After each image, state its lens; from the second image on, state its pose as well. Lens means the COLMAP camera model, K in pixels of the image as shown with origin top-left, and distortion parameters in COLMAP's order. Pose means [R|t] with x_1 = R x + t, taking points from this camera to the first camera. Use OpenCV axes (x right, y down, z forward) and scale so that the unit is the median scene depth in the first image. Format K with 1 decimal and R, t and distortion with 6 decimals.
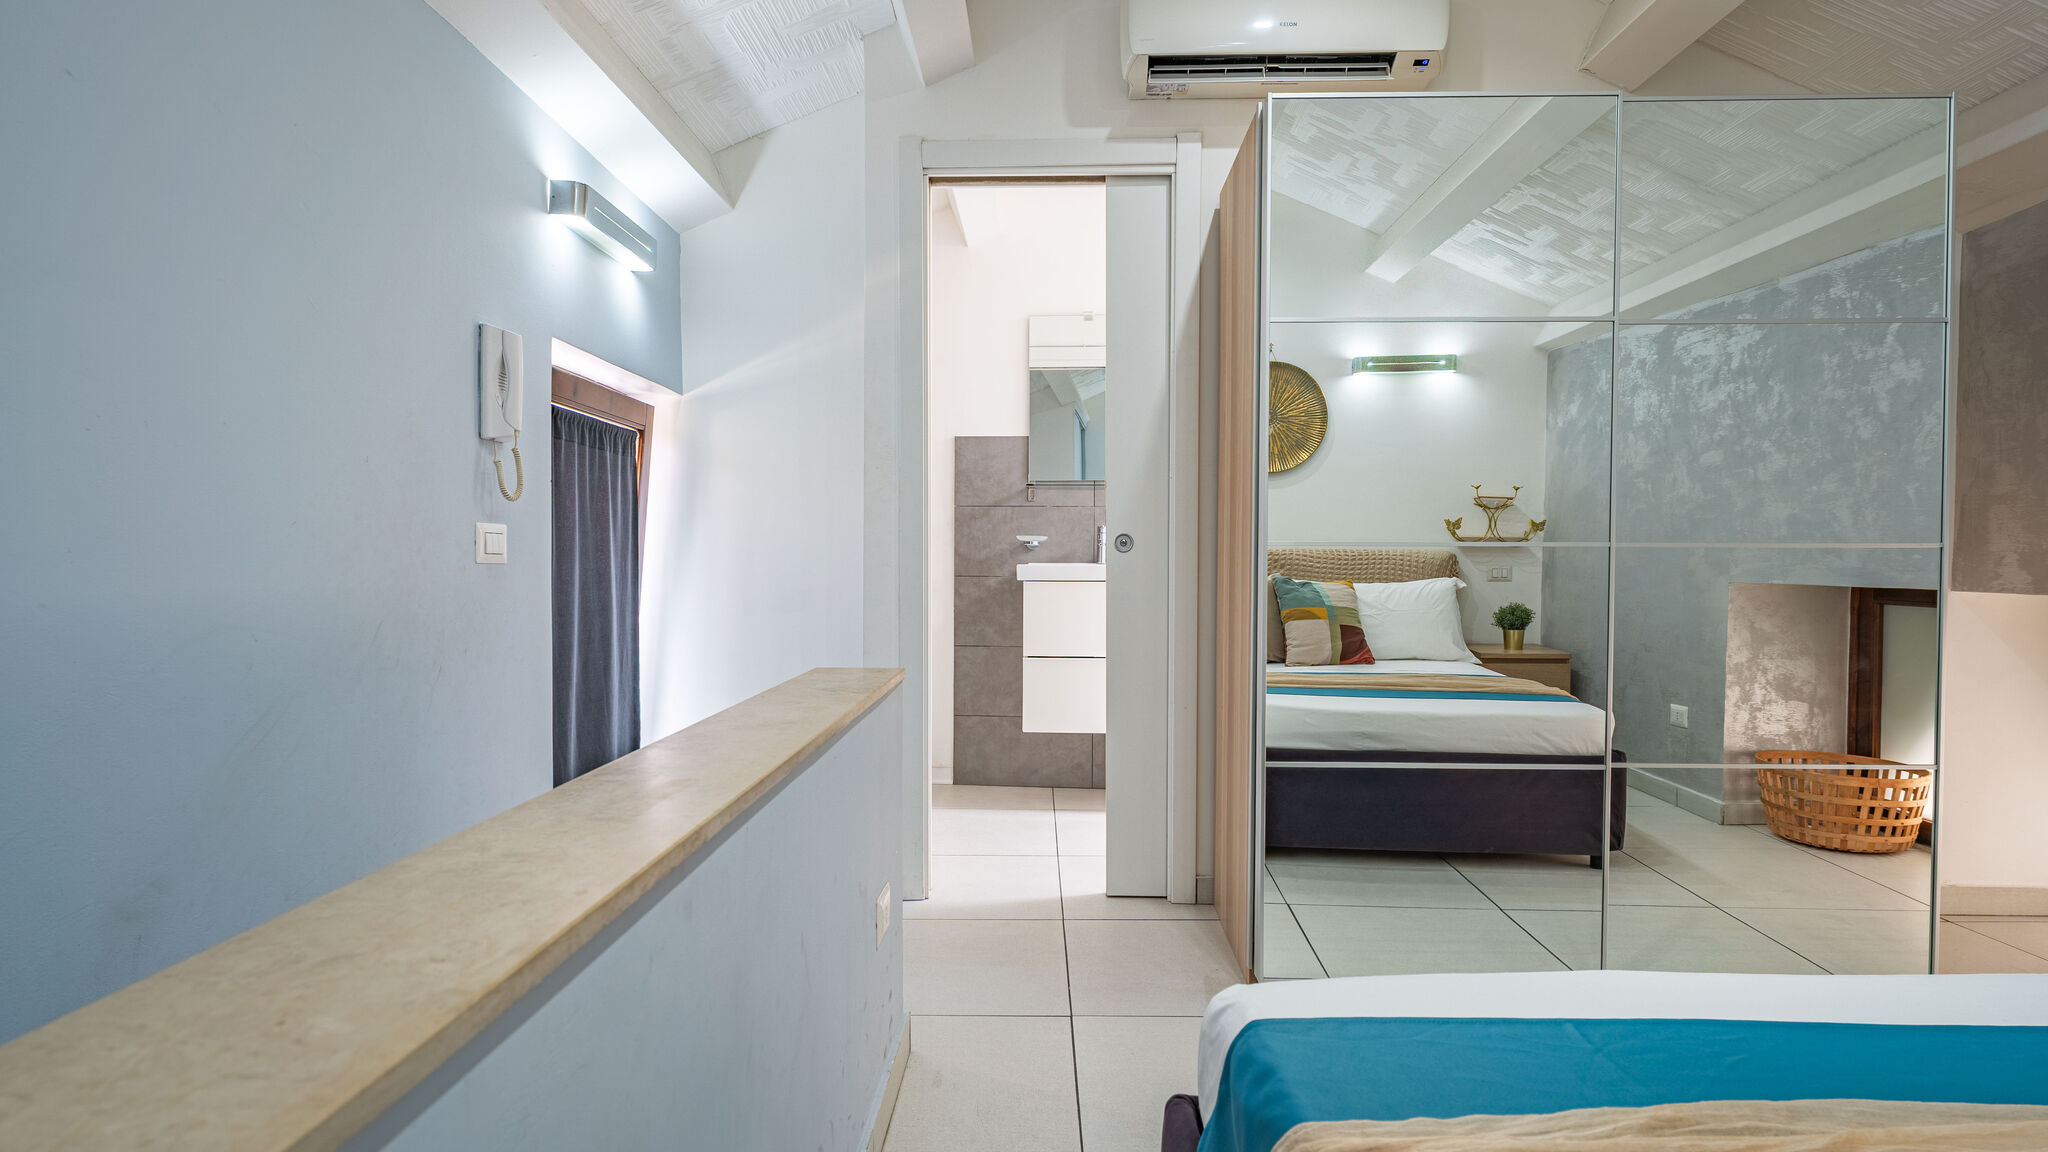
lens RADIAL K [[1038.3, 0, 1021.0], [0, 1038.3, 583.5], [0, 0, 1]] dist [-0.010986, 0.001251]
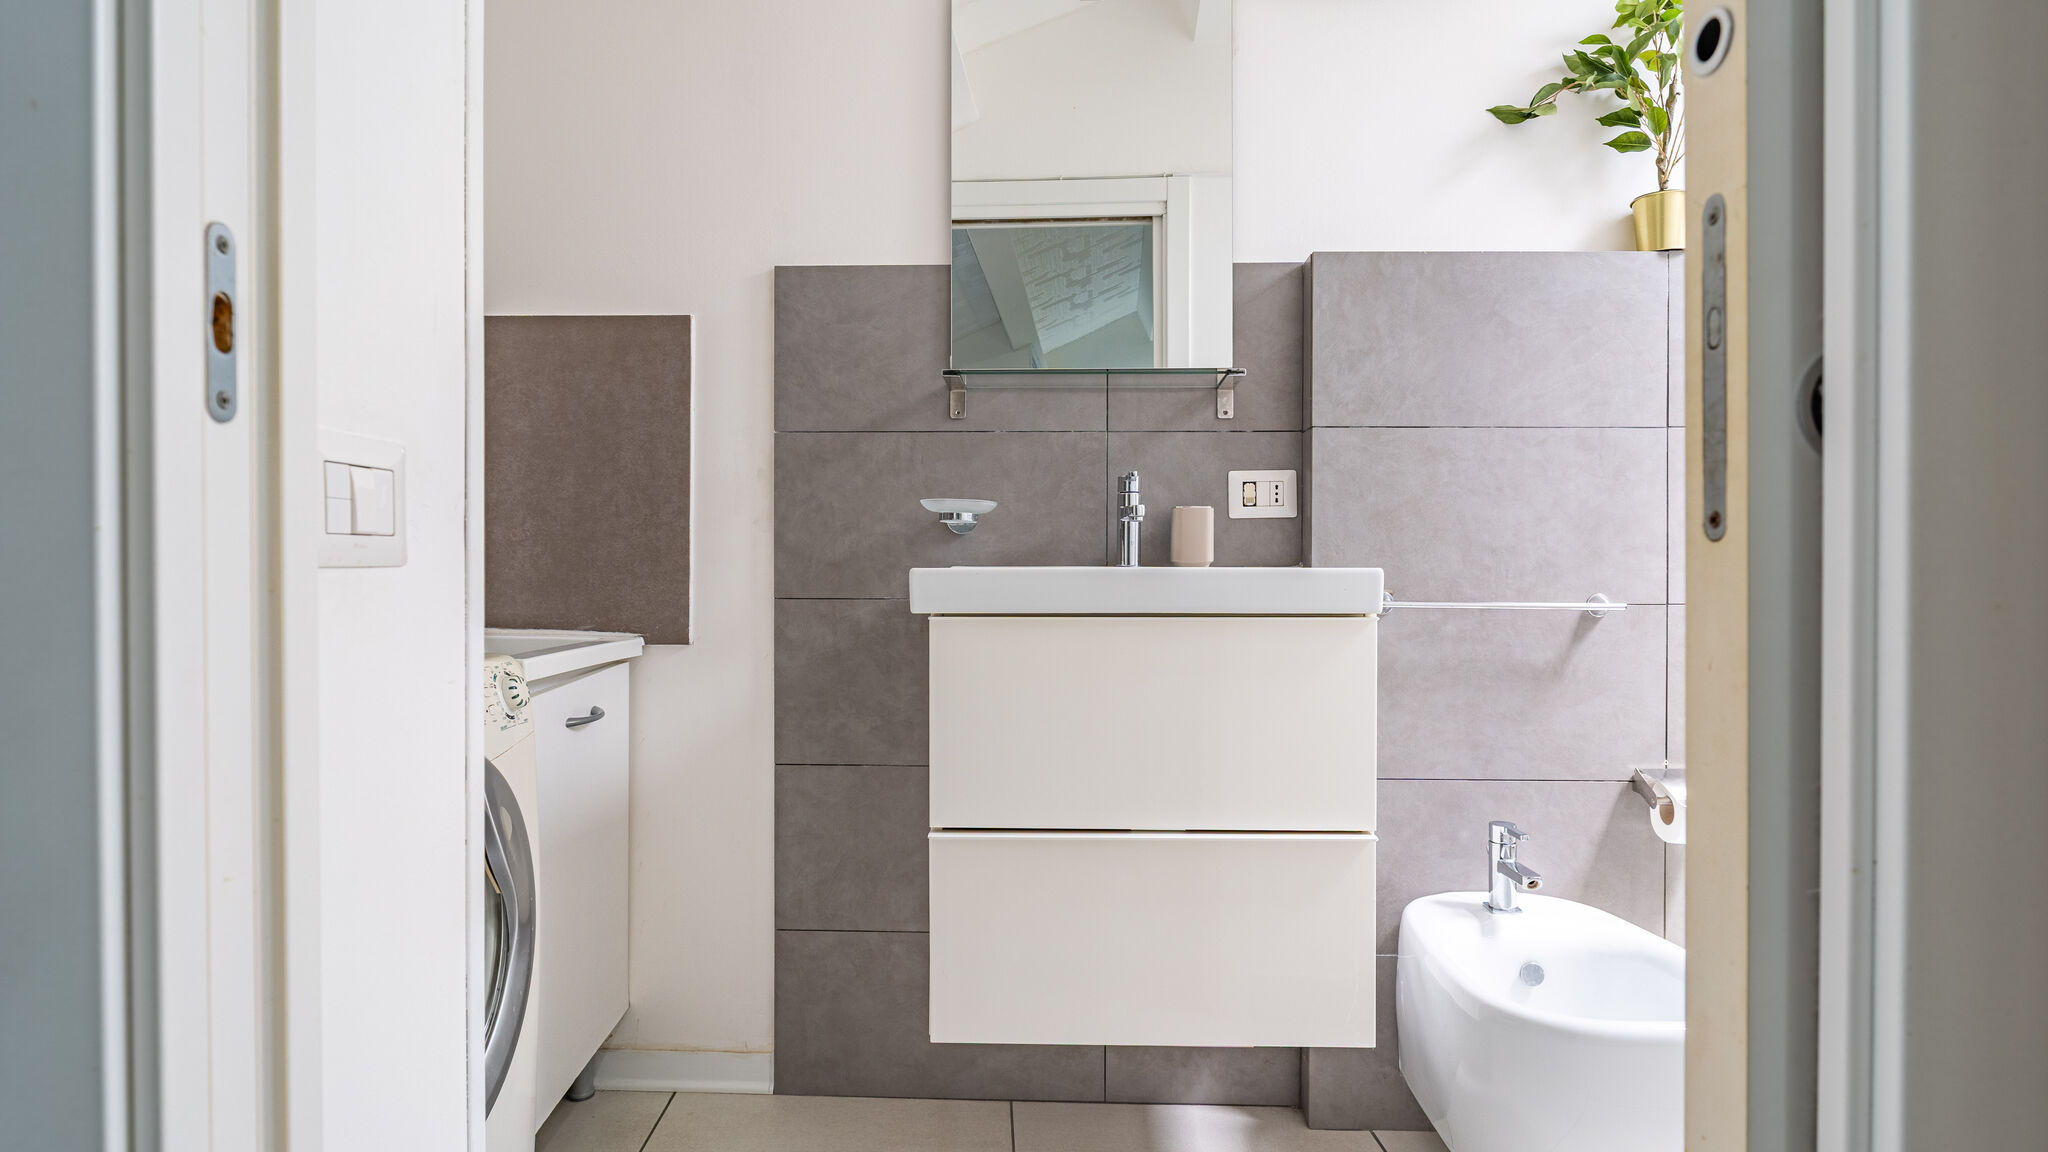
lens RADIAL K [[1044.2, 0, 1027.7], [0, 1044.2, 581.6], [0, 0, 1]] dist [-0.006042, 0.001014]
pose [[0.998360, -0.003774, 0.057126, 0.013981], [0.004509, 0.999909, -0.012741, -0.008177], [-0.057073, 0.012978, 0.998286, 0.574961]]
